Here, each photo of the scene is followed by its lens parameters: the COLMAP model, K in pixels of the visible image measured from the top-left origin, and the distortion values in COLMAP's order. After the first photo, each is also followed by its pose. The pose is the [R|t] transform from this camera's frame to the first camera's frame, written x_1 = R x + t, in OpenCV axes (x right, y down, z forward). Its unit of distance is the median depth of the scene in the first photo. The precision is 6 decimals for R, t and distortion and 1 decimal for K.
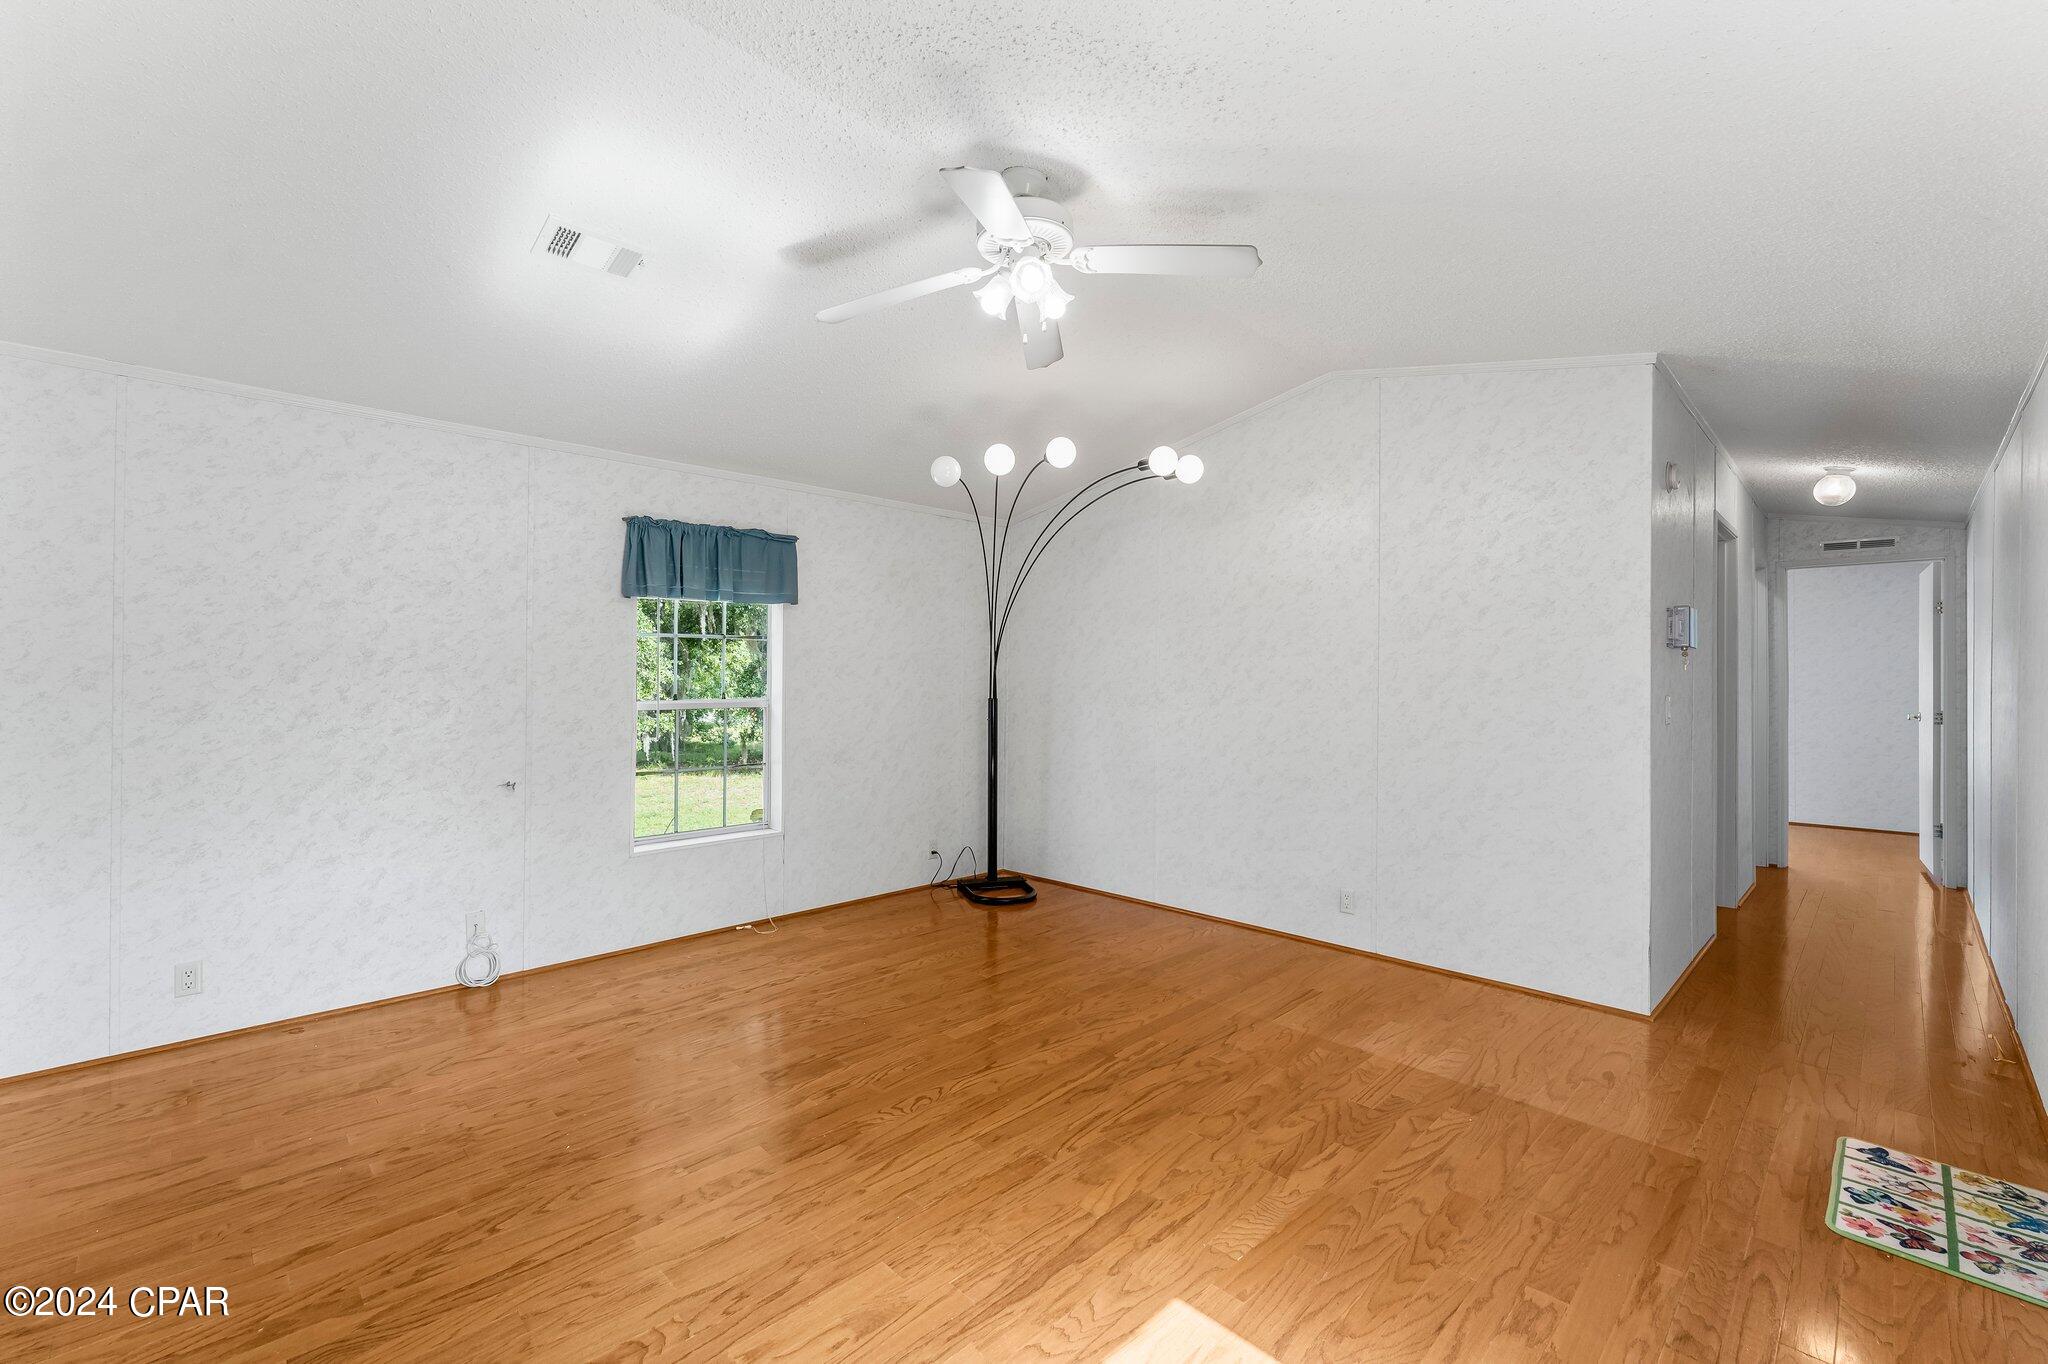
lens RADIAL K [[860.5, 0, 1026.3], [0, 860.5, 675.1], [0, 0, 1]] dist [-0.004661, 0.000228]
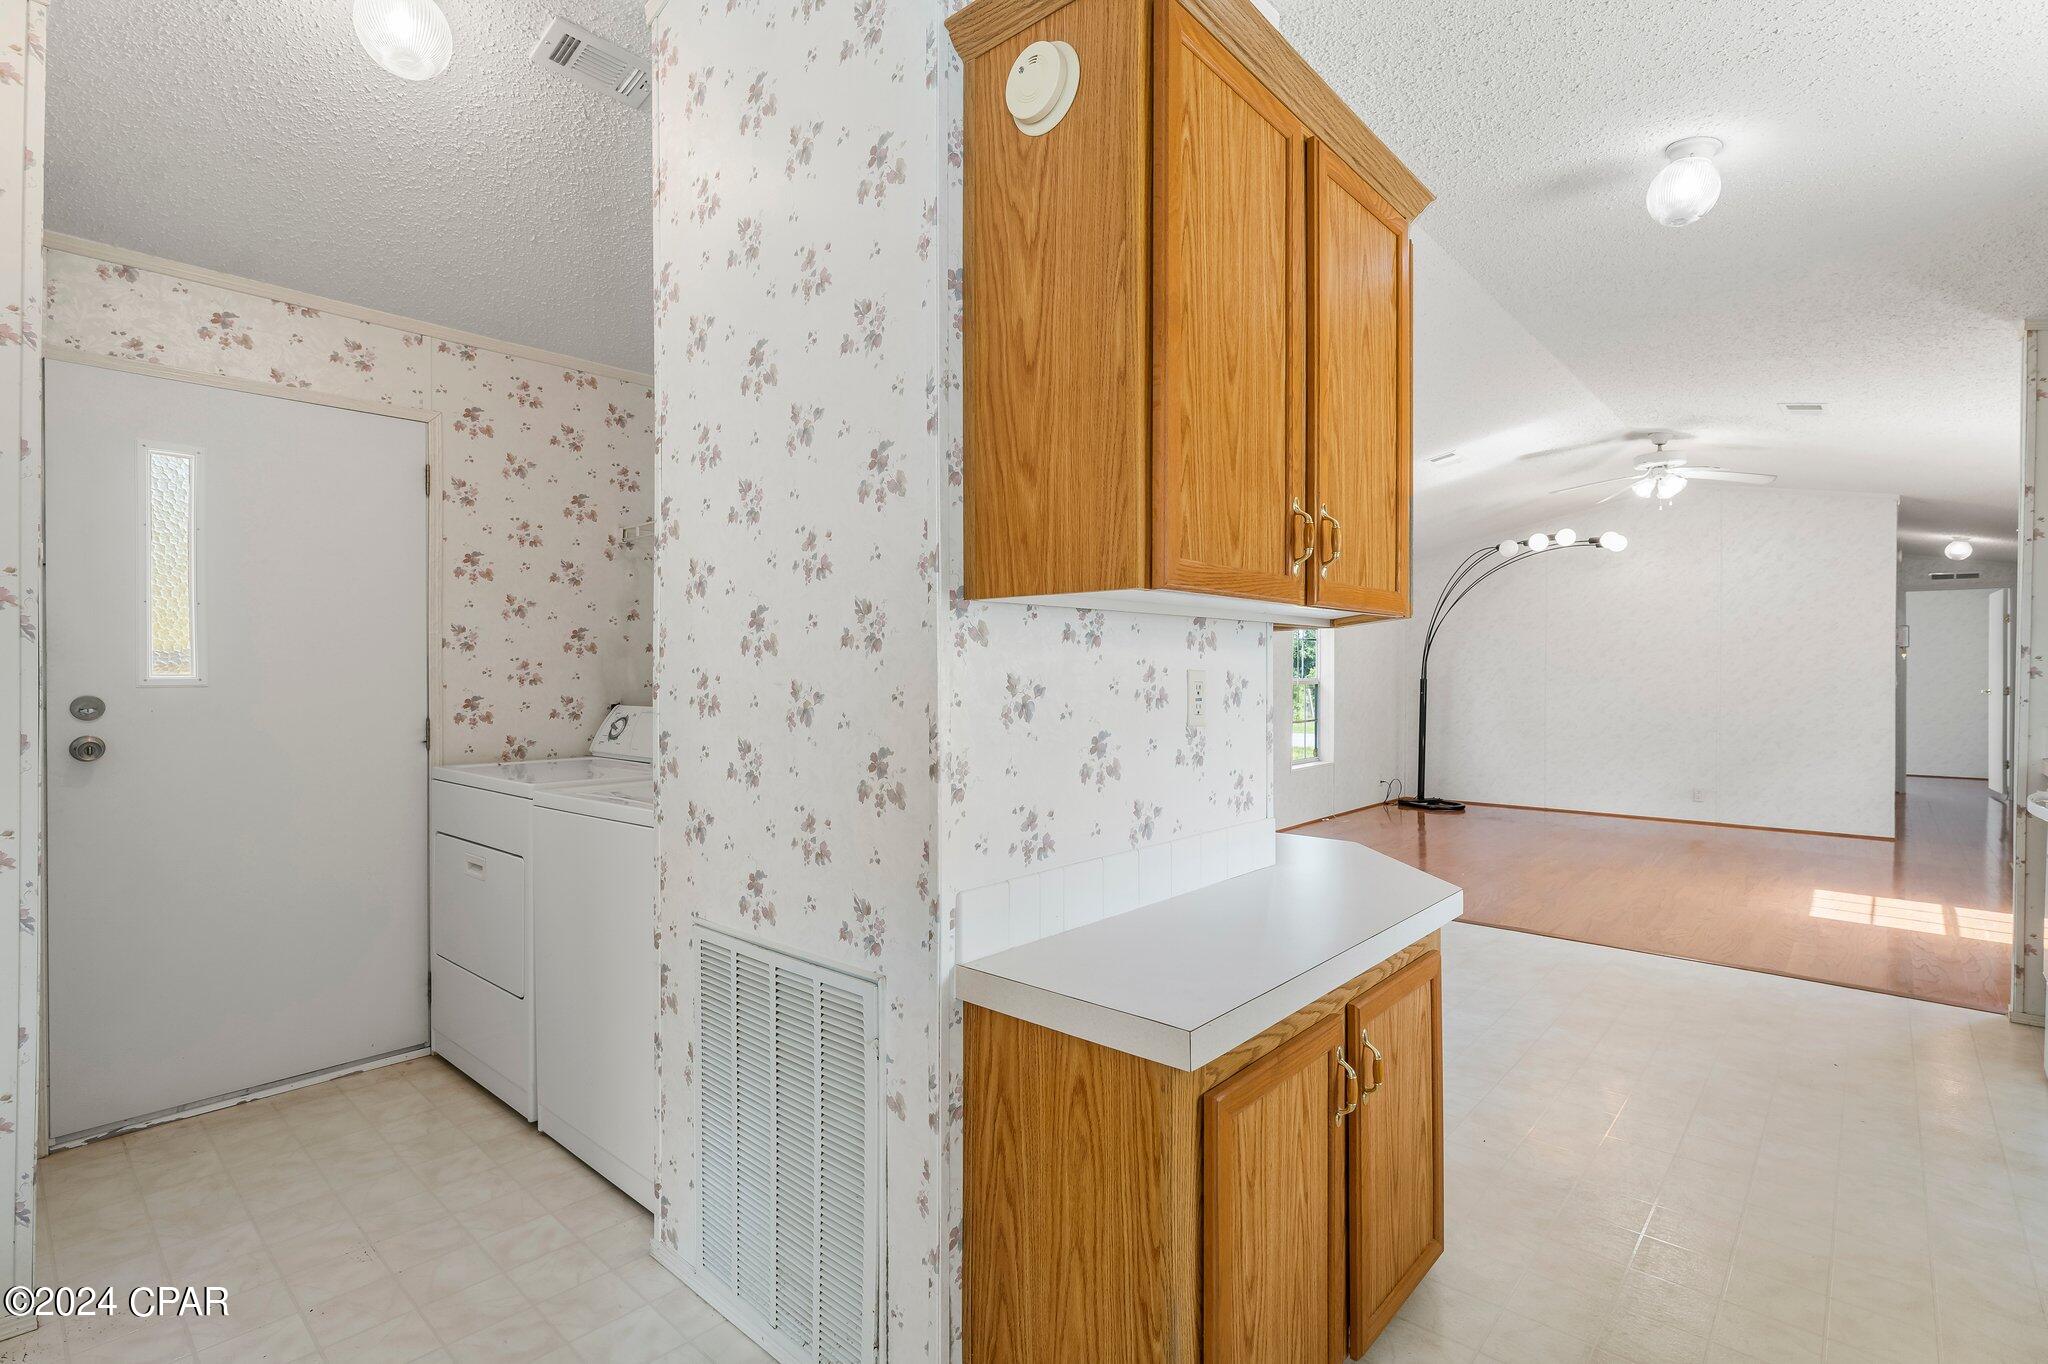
lens RADIAL K [[957.9, 0, 1021.5], [0, 957.9, 674.5], [0, 0, 1]] dist [-0.005709, 0.001204]
pose [[0.998218, -0.002196, 0.059632, -1.267242], [0.001560, 0.999941, 0.010719, 0.000406], [-0.059652, -0.010607, 0.998163, -0.954499]]
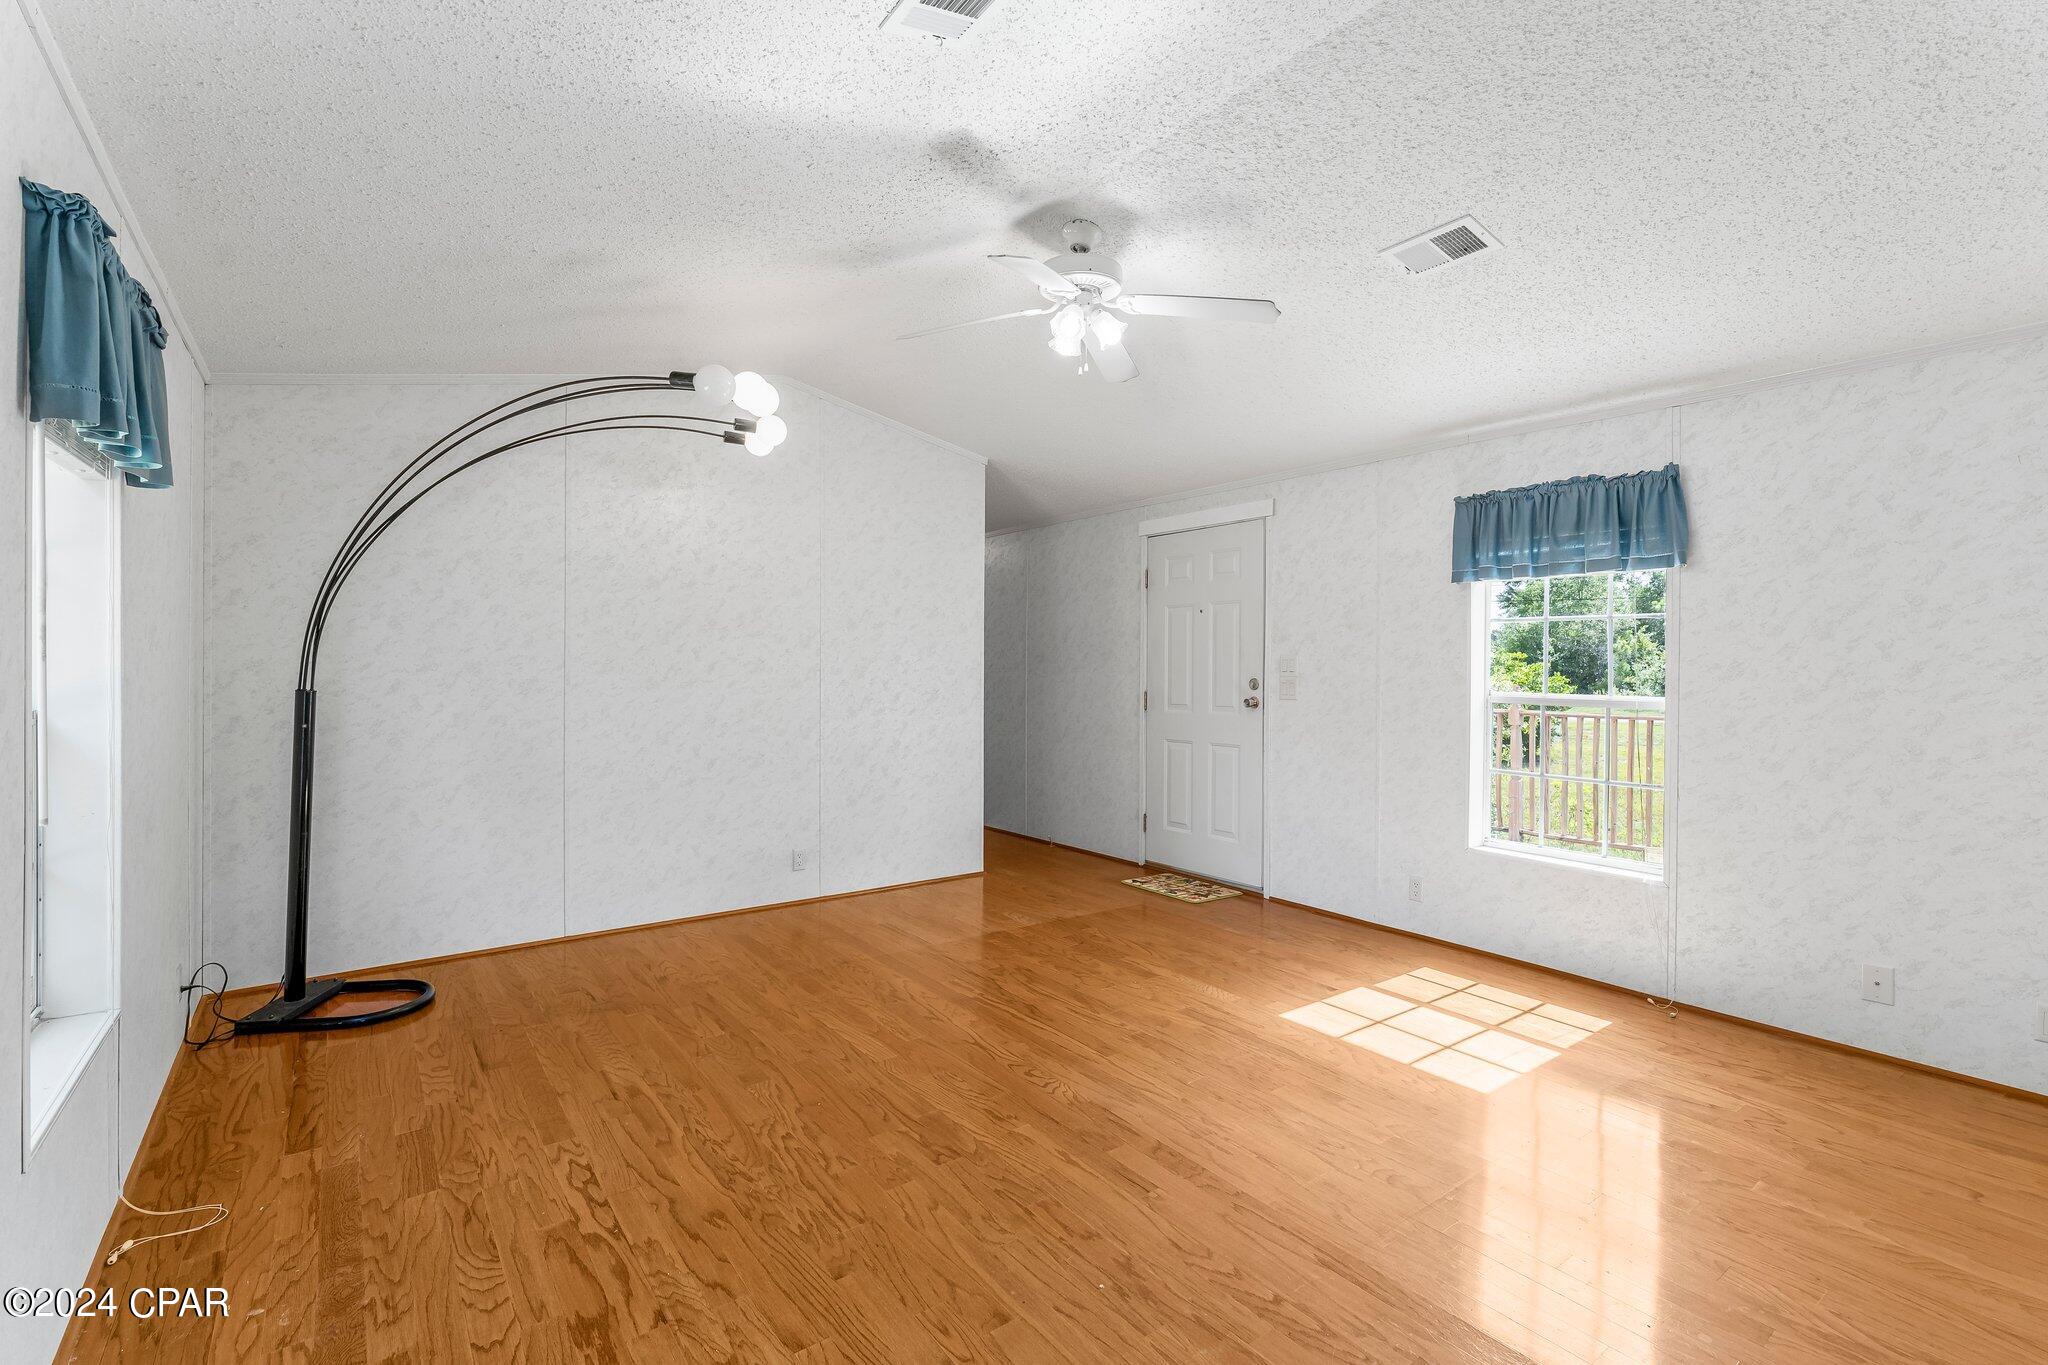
lens RADIAL K [[910.4, 0, 1021.2], [0, 910.4, 672.5], [0, 0, 1]] dist [0.002501, -0.000599]
pose [[0.139739, -0.008444, 0.990152, -0.883190], [-0.012918, 0.999863, 0.010350, 0.003161], [-0.990104, -0.014237, 0.139611, 0.641096]]
